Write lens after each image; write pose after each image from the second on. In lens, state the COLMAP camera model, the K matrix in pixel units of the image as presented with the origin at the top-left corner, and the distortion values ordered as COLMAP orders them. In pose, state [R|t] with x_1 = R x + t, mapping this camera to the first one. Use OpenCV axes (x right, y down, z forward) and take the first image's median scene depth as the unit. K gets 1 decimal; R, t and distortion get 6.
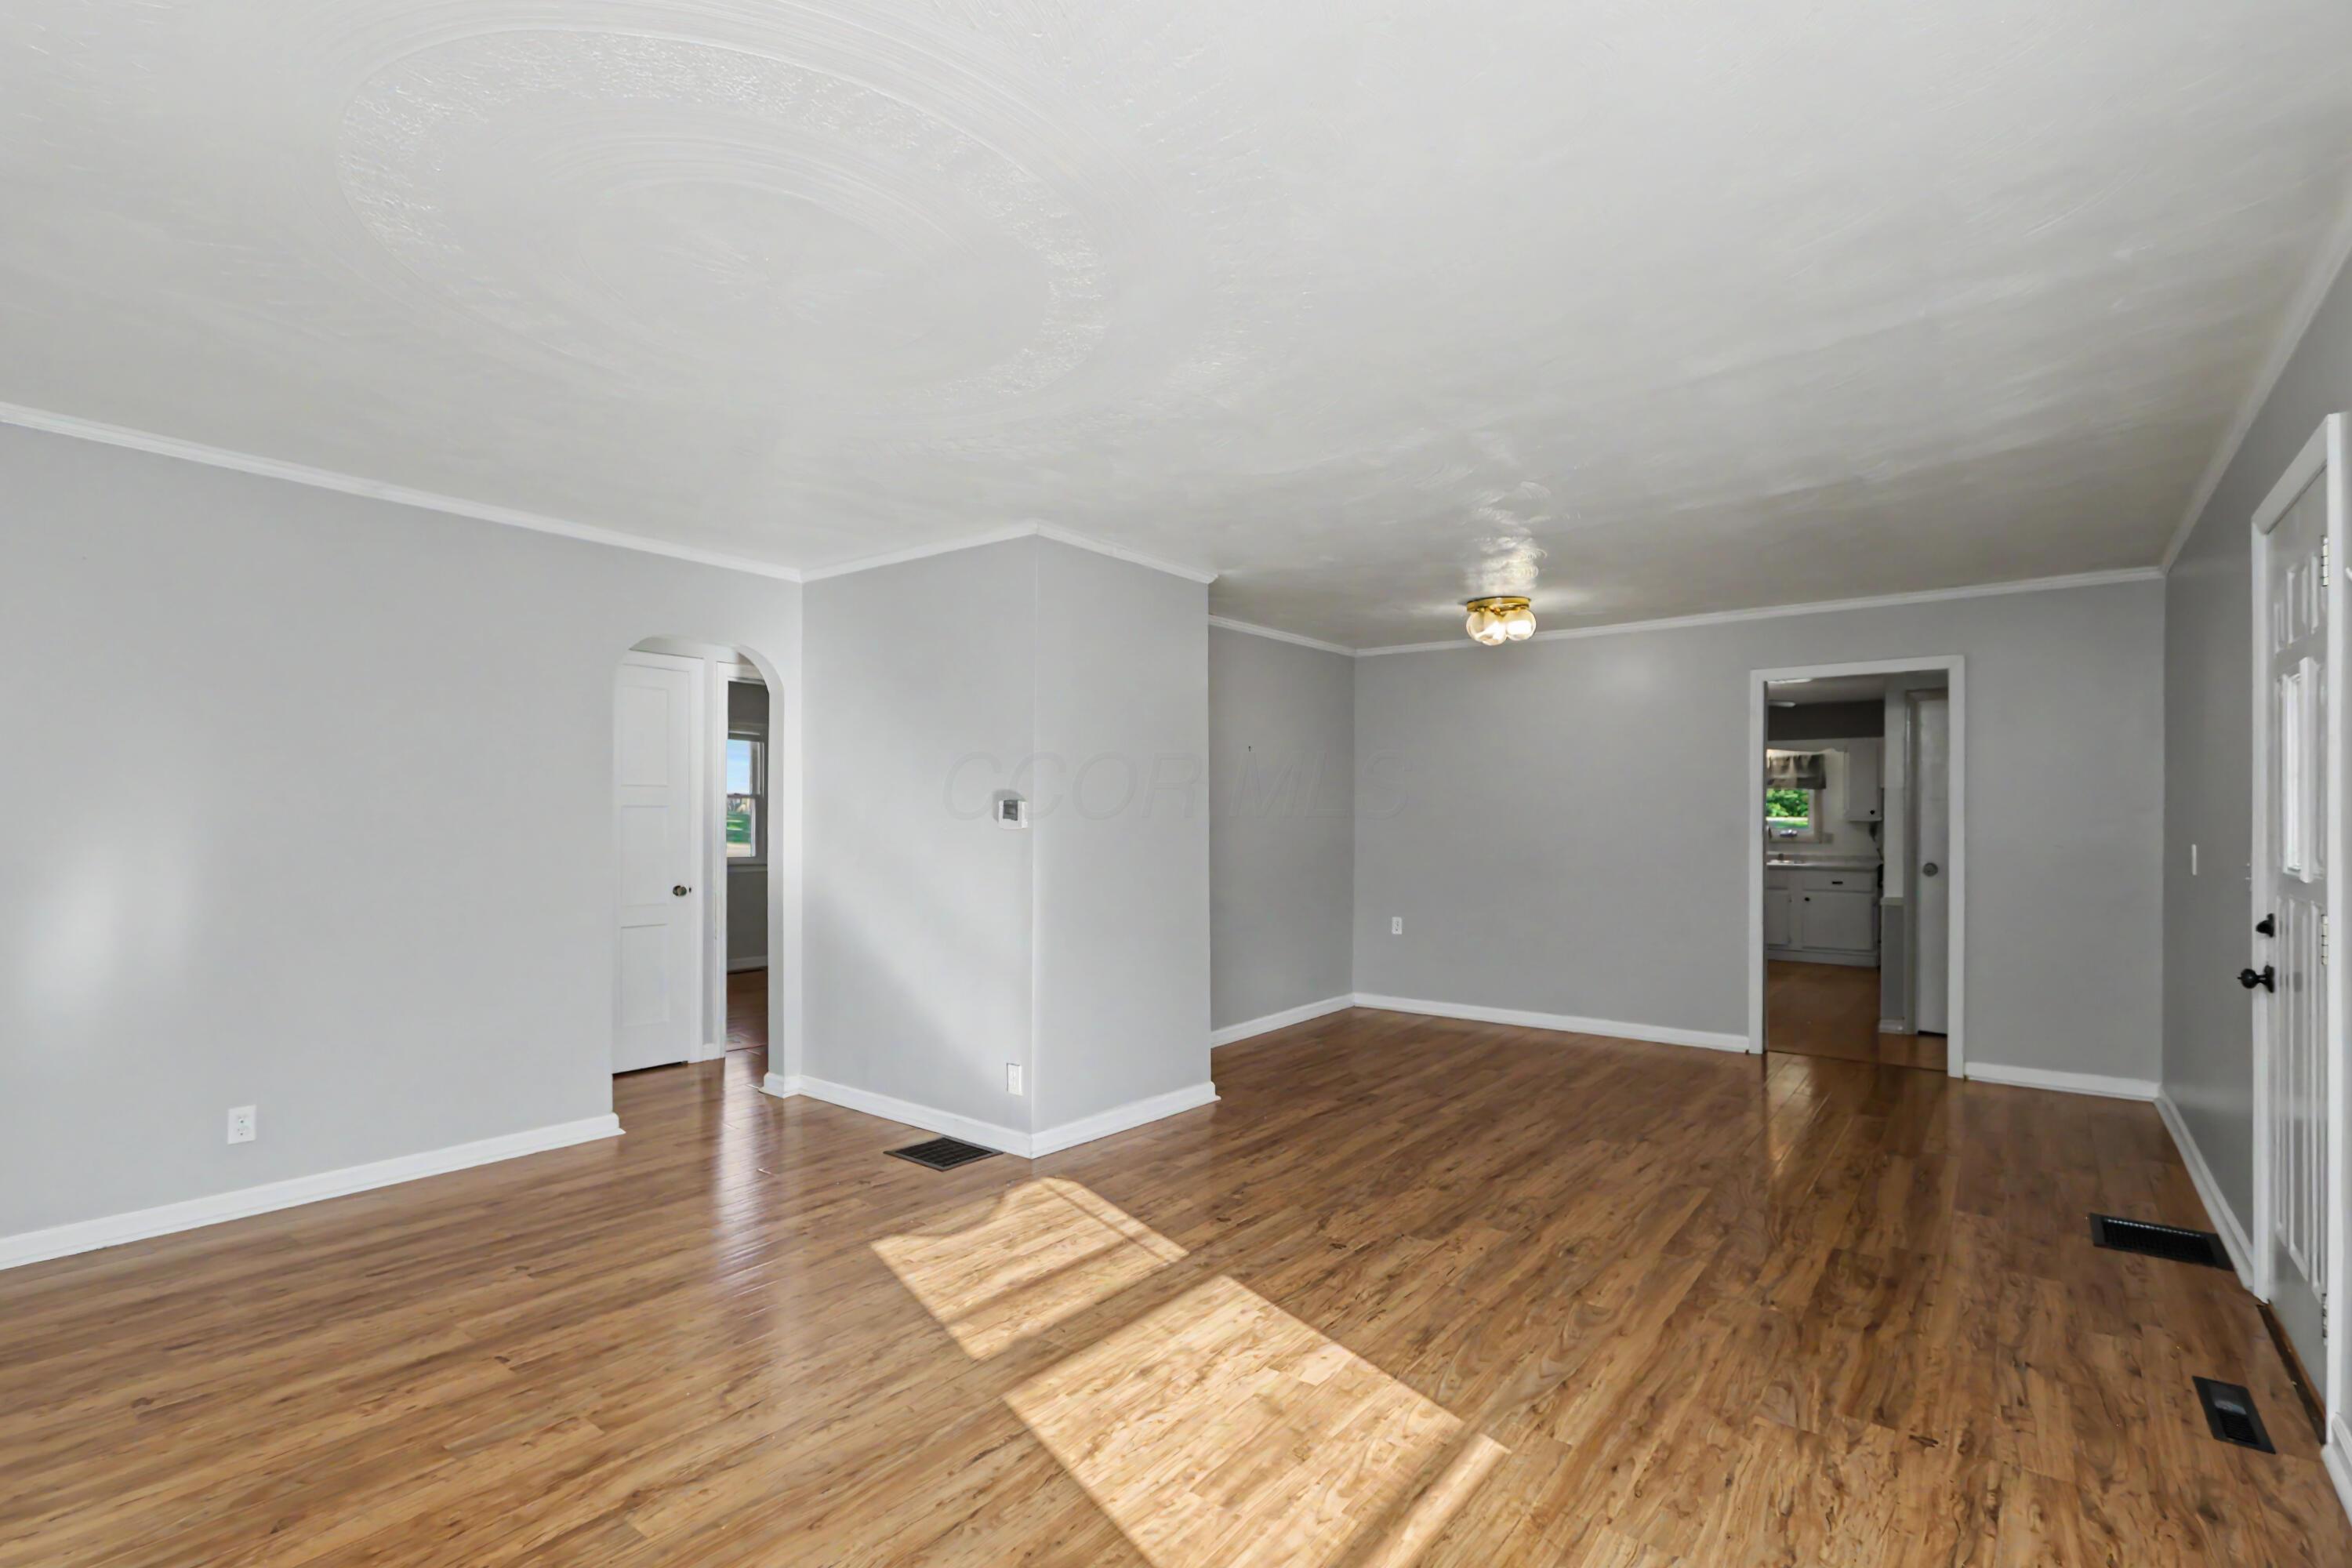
lens RADIAL K [[1084.7, 0, 1175.5], [0, 1084.7, 801.9], [0, 0, 1]] dist [-0.000811, 0.000385]
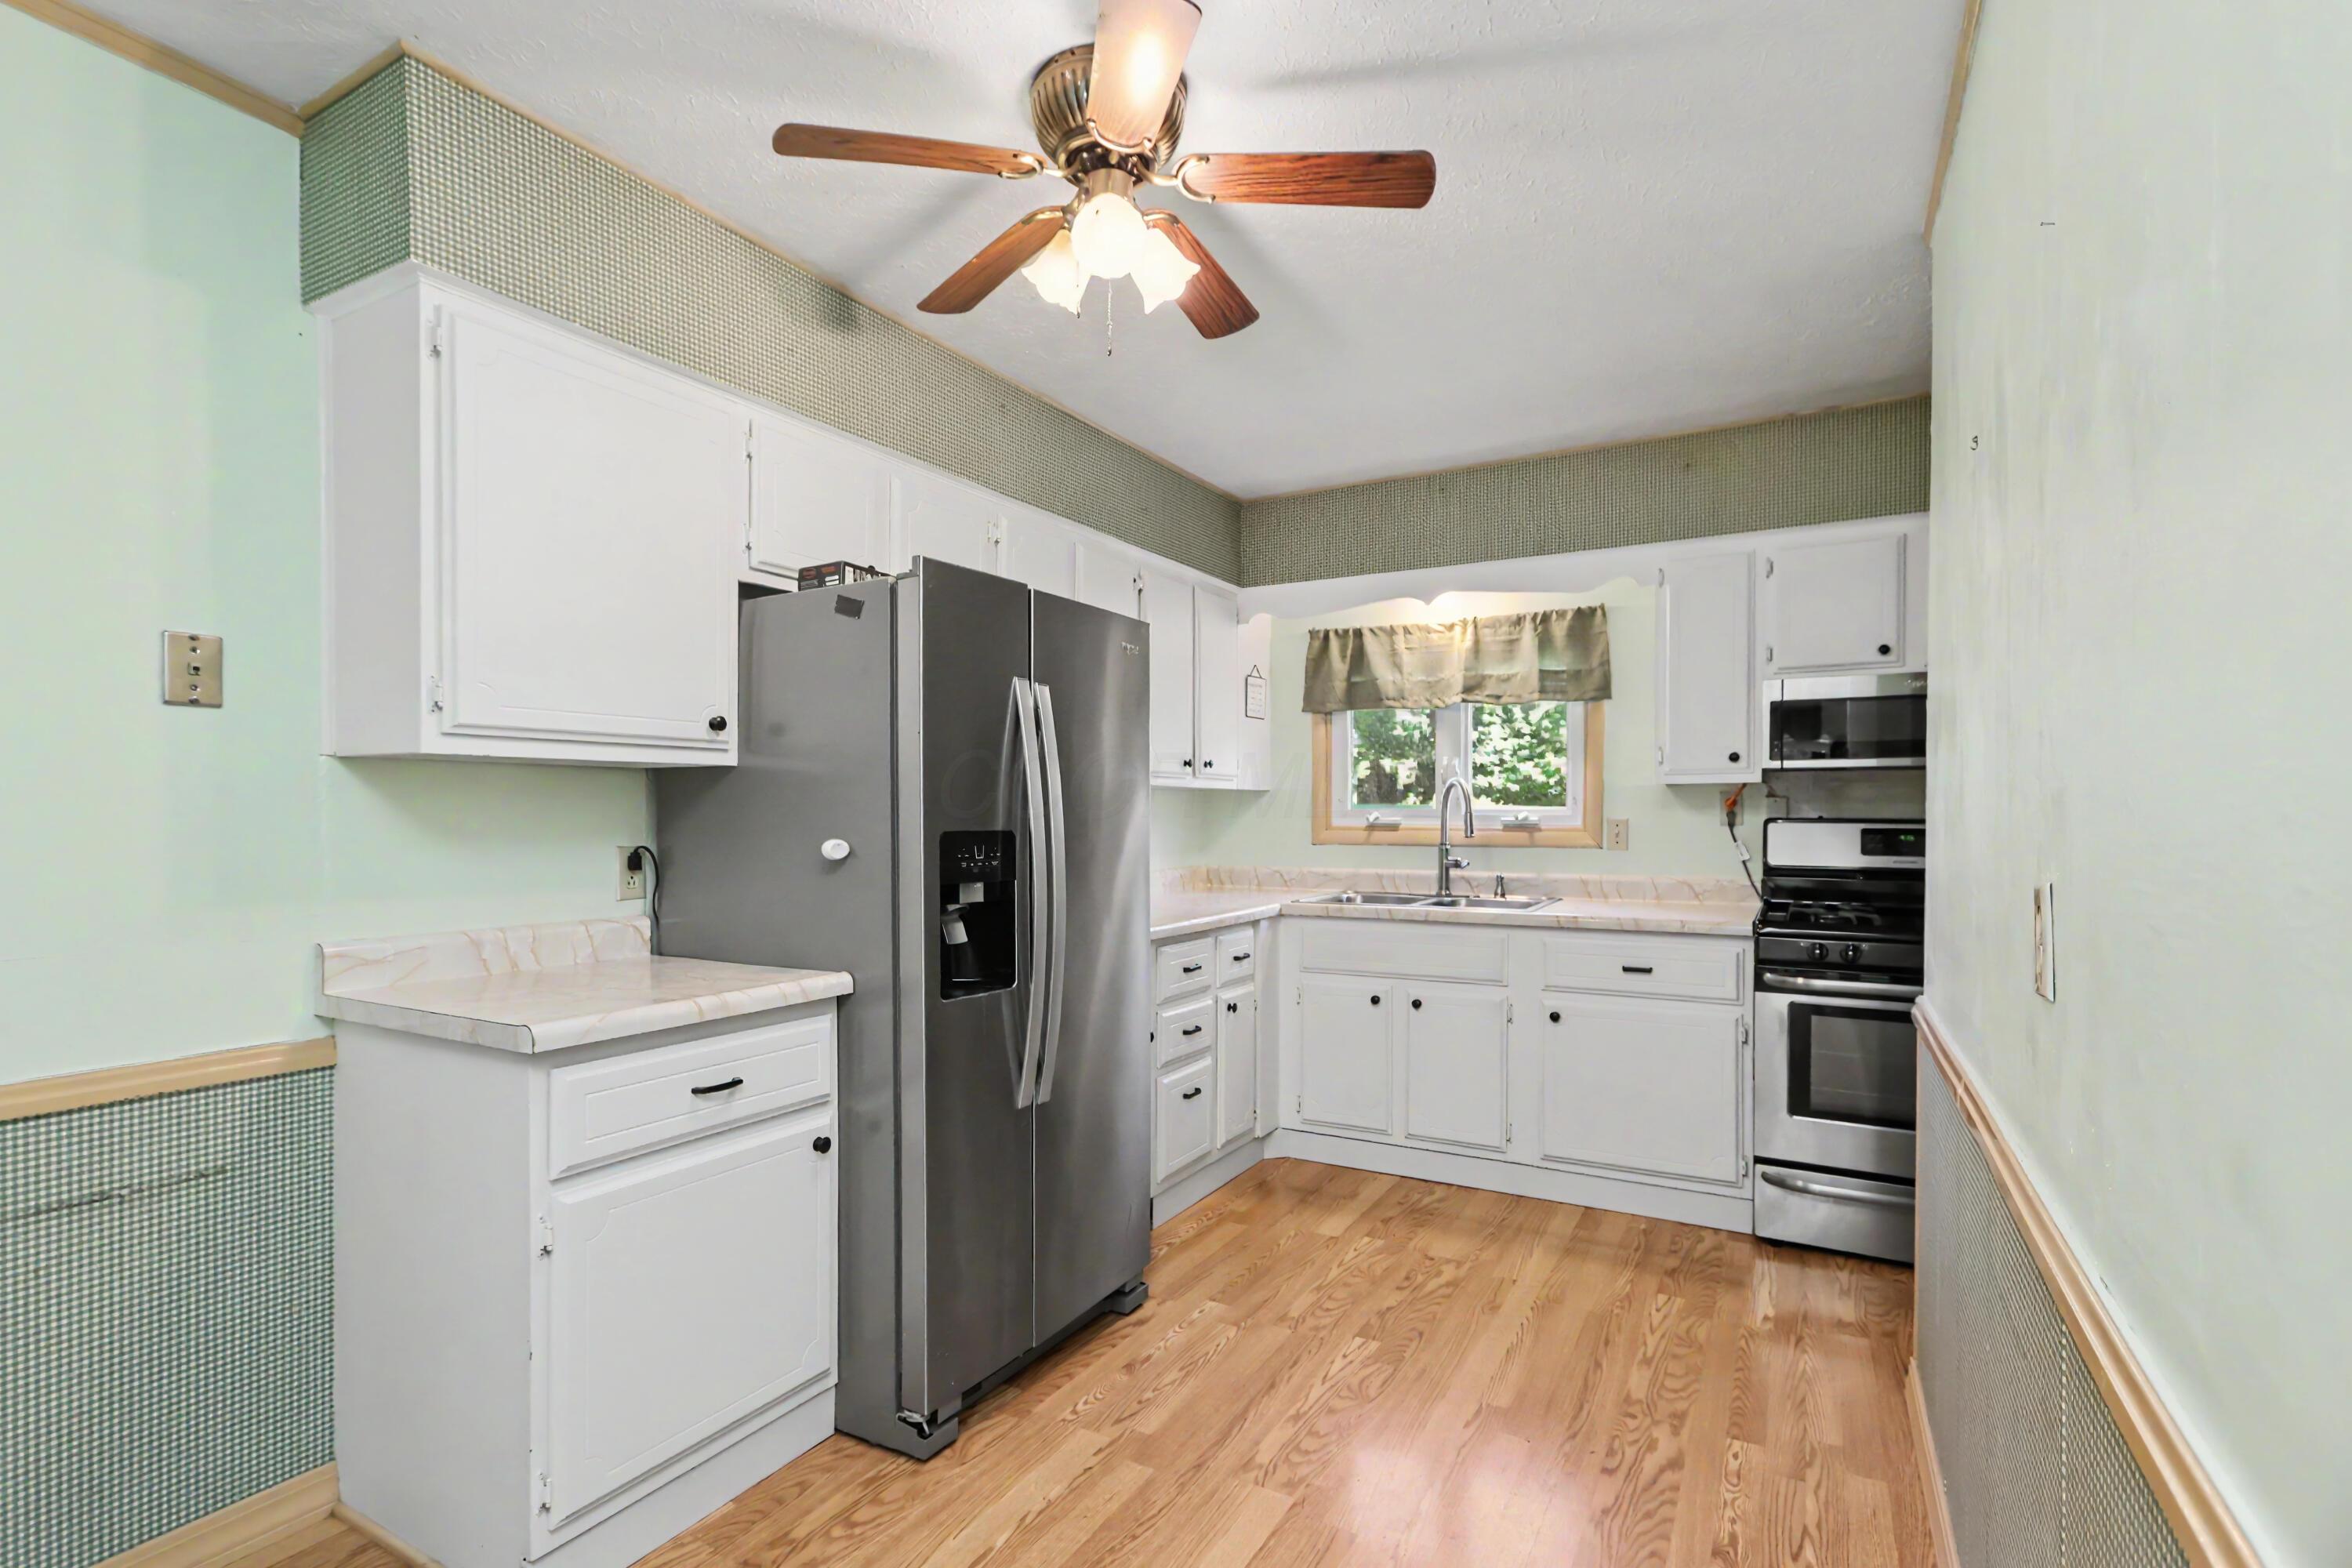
lens RADIAL K [[1084.7, 0, 1152.4], [0, 1084.7, 827.1], [0, 0, 1]] dist [-0.000811, 0.000385]
pose [[0.991284, -0.004366, 0.131674, 0.392115], [0.000602, 0.999590, 0.028610, 0.020838], [-0.131745, -0.028281, 0.990880, 0.647078]]
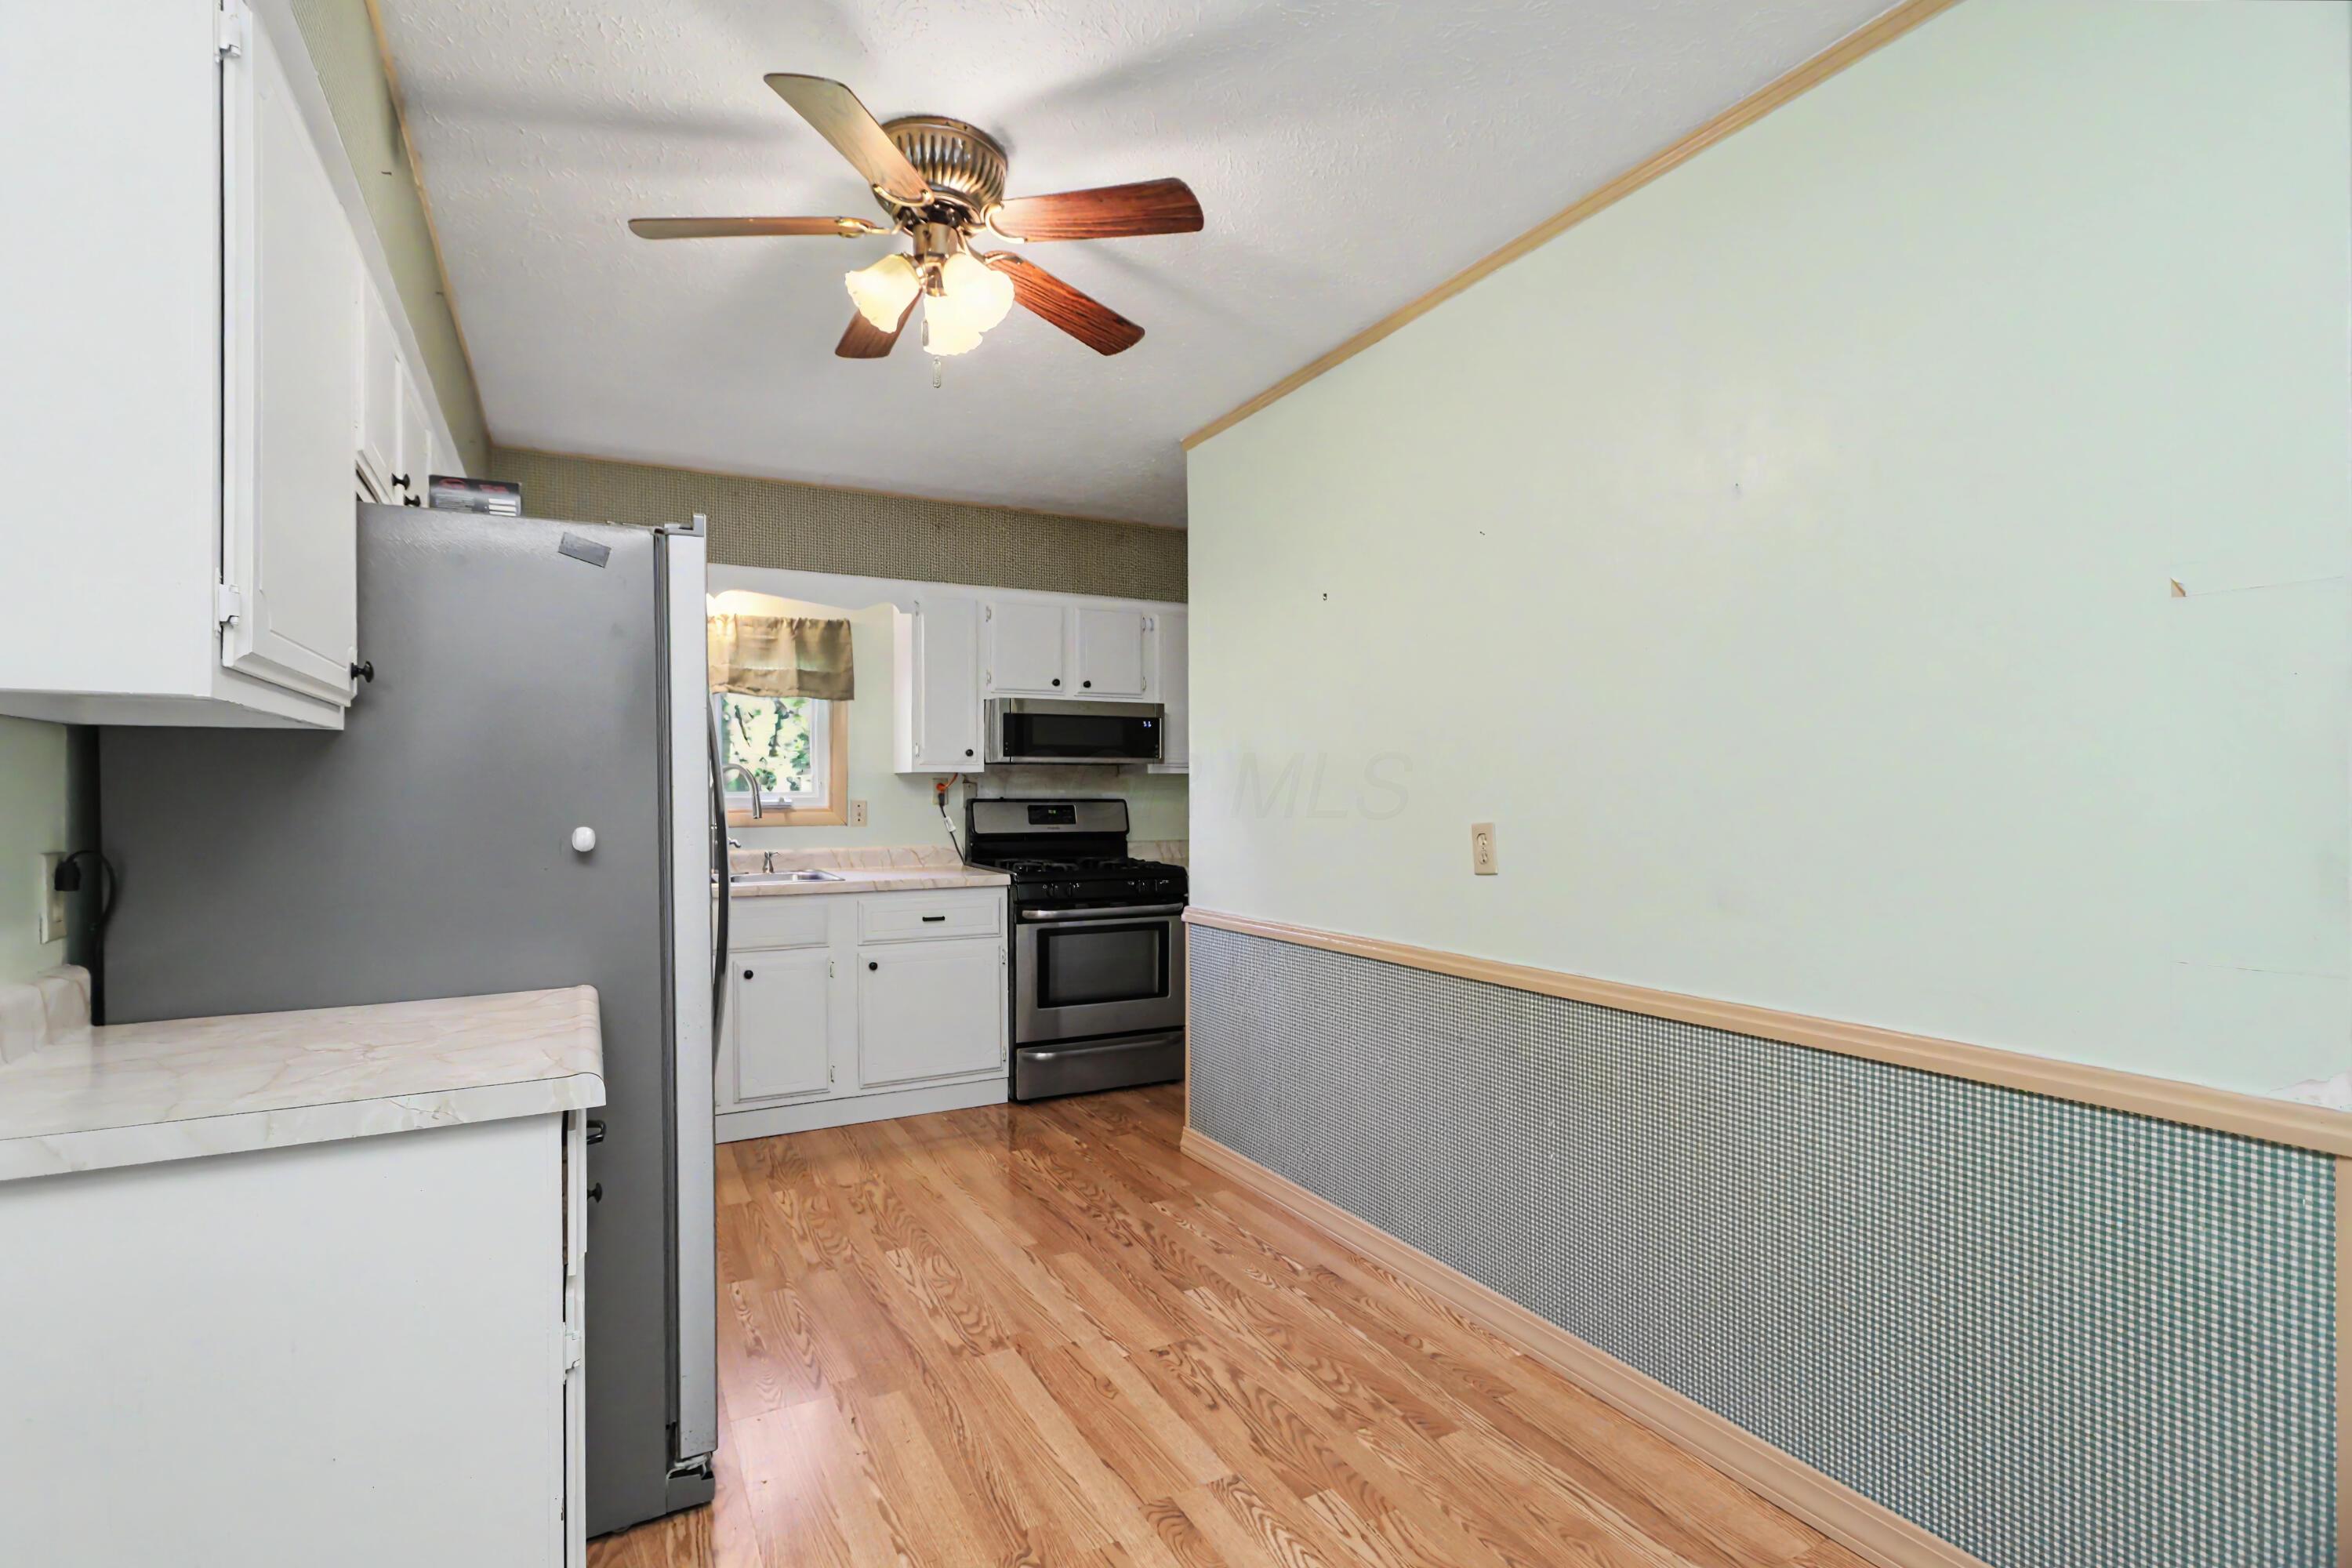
lens RADIAL K [[1084.7, 0, 1101.2], [0, 1084.7, 804.6], [0, 0, 1]] dist [-0.000811, 0.000385]
pose [[0.442379, -0.013260, 0.896730, 0.246253], [-0.005571, 0.999831, 0.017532, 0.022093], [-0.896811, -0.012751, 0.442230, 0.707180]]
